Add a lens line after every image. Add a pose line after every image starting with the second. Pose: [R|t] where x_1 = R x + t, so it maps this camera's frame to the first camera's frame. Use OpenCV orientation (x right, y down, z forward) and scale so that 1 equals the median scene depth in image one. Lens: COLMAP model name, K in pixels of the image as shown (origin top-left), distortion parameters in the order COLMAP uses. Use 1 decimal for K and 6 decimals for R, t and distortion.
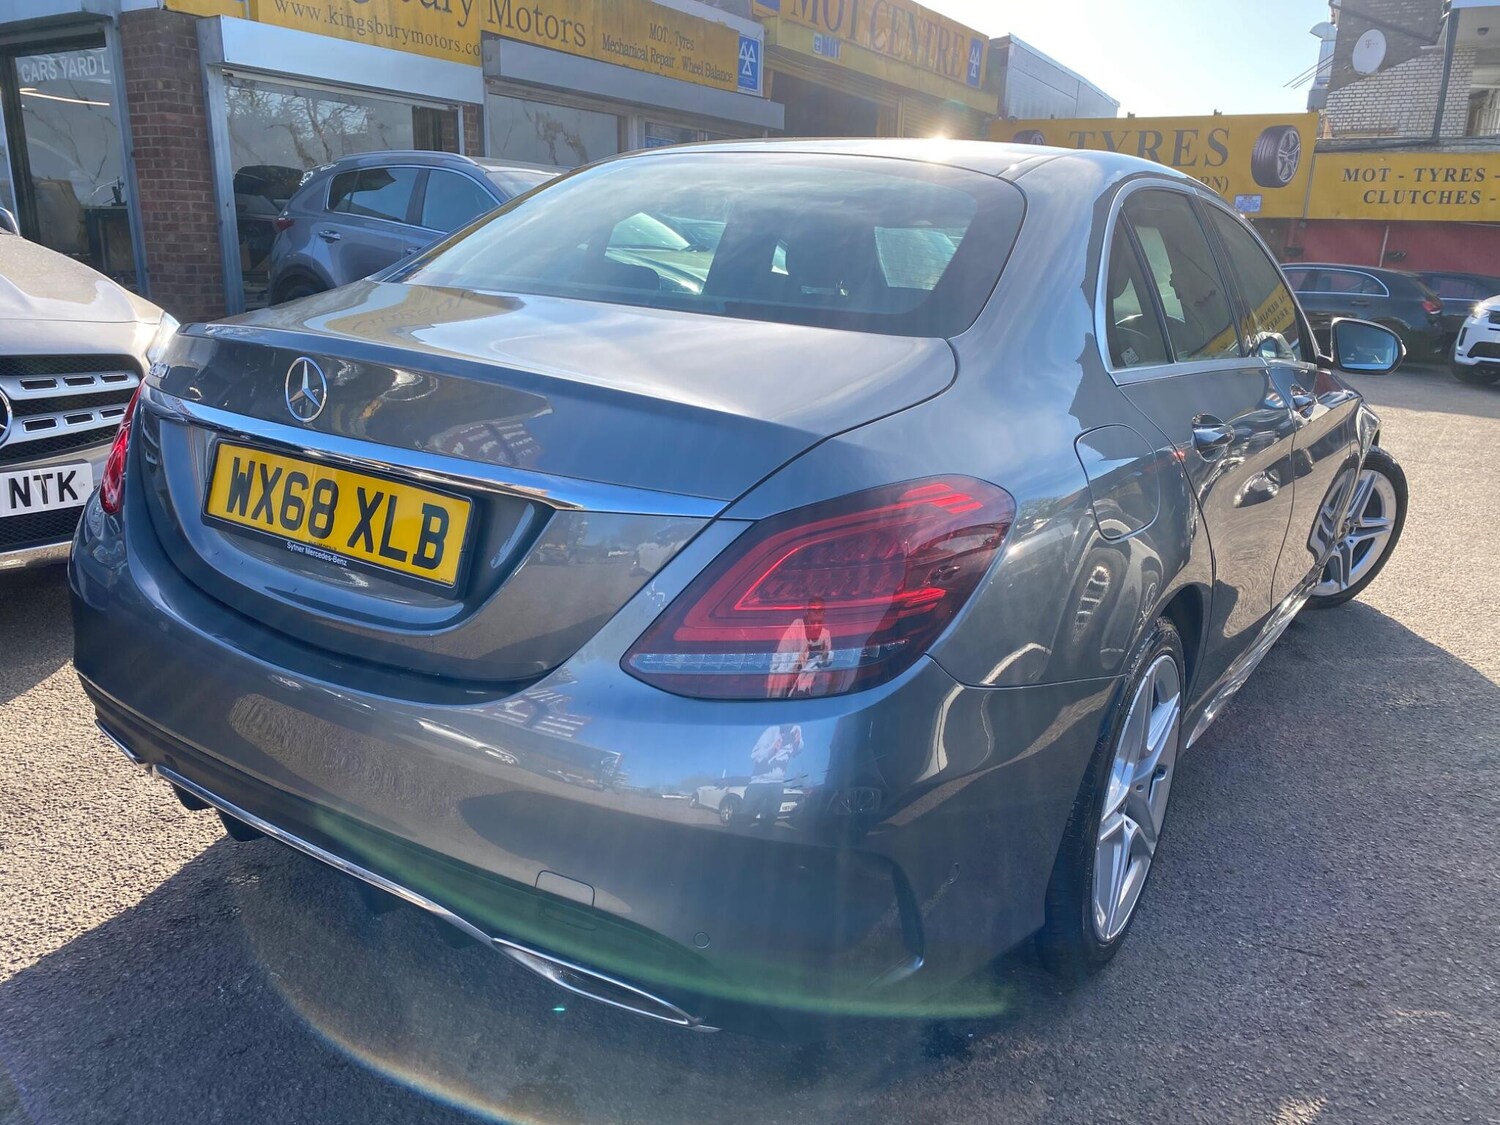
lens RADIAL K [[1120.2, 0, 733.4], [0, 1120.2, 572.1], [0, 0, 1]] dist [0.006820, -0.002316]
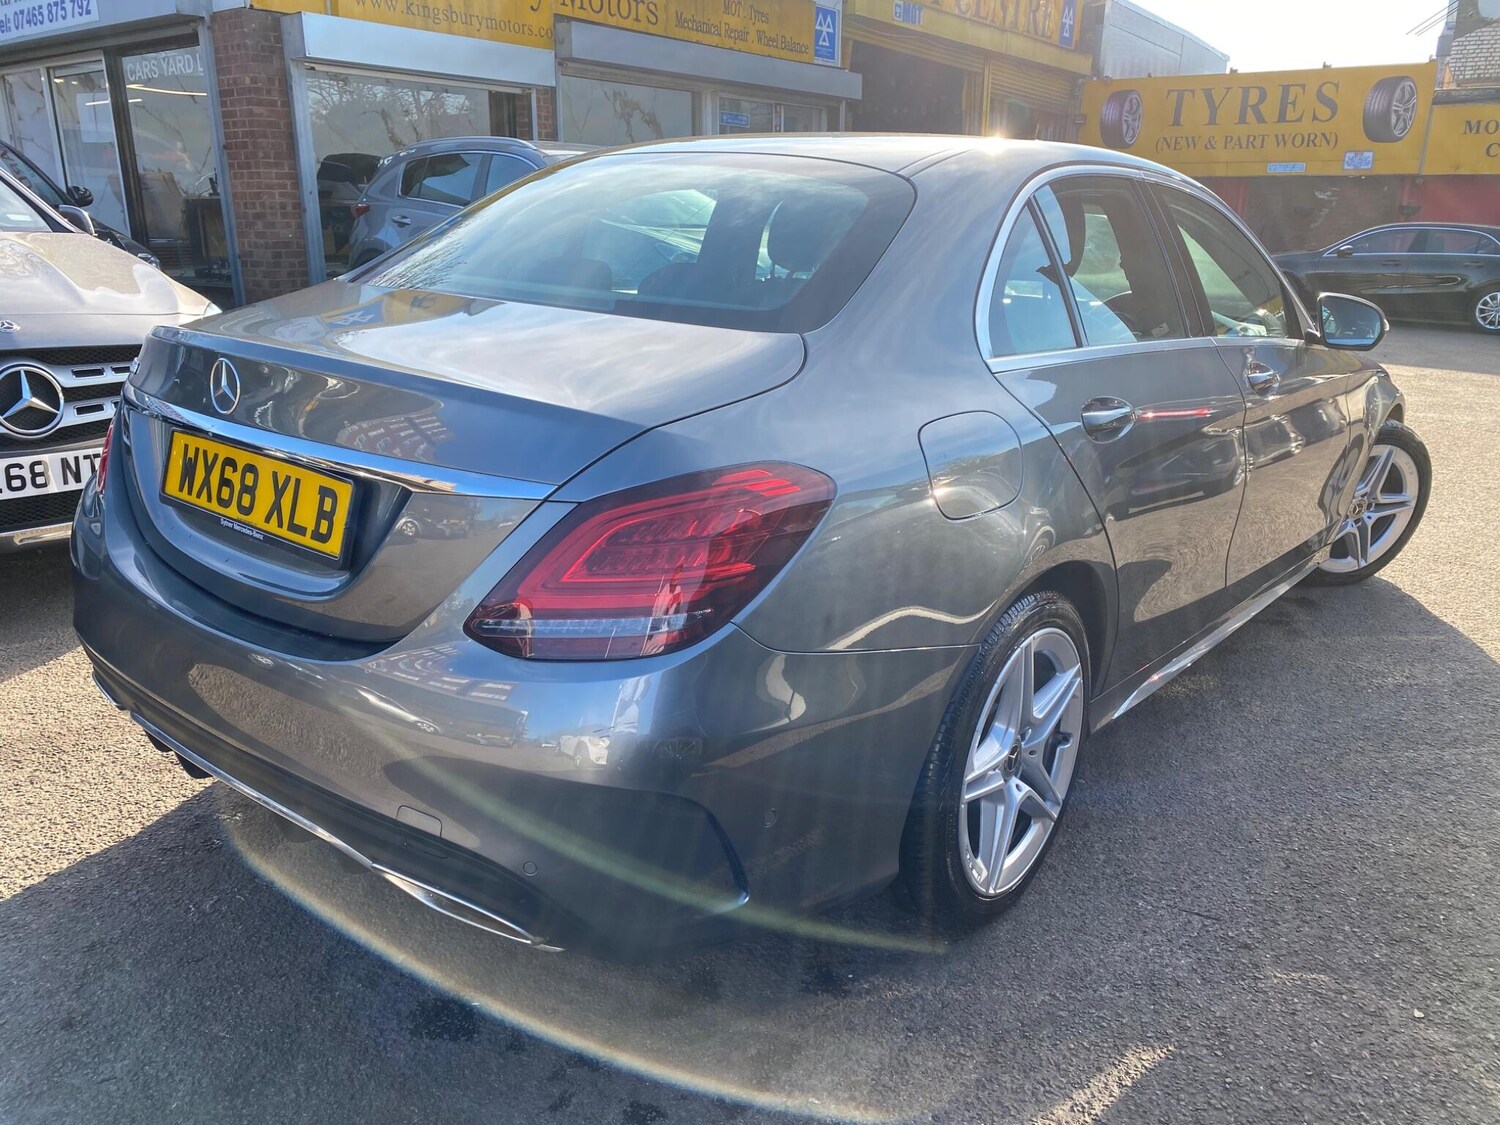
lens RADIAL K [[1120.2, 0, 733.4], [0, 1120.2, 572.1], [0, 0, 1]] dist [0.006820, -0.002316]
pose [[0.995323, 0.008242, -0.096250, 0.128936], [-0.005768, 0.999647, 0.025948, -0.002657], [0.096430, -0.025272, 0.995019, -0.050037]]
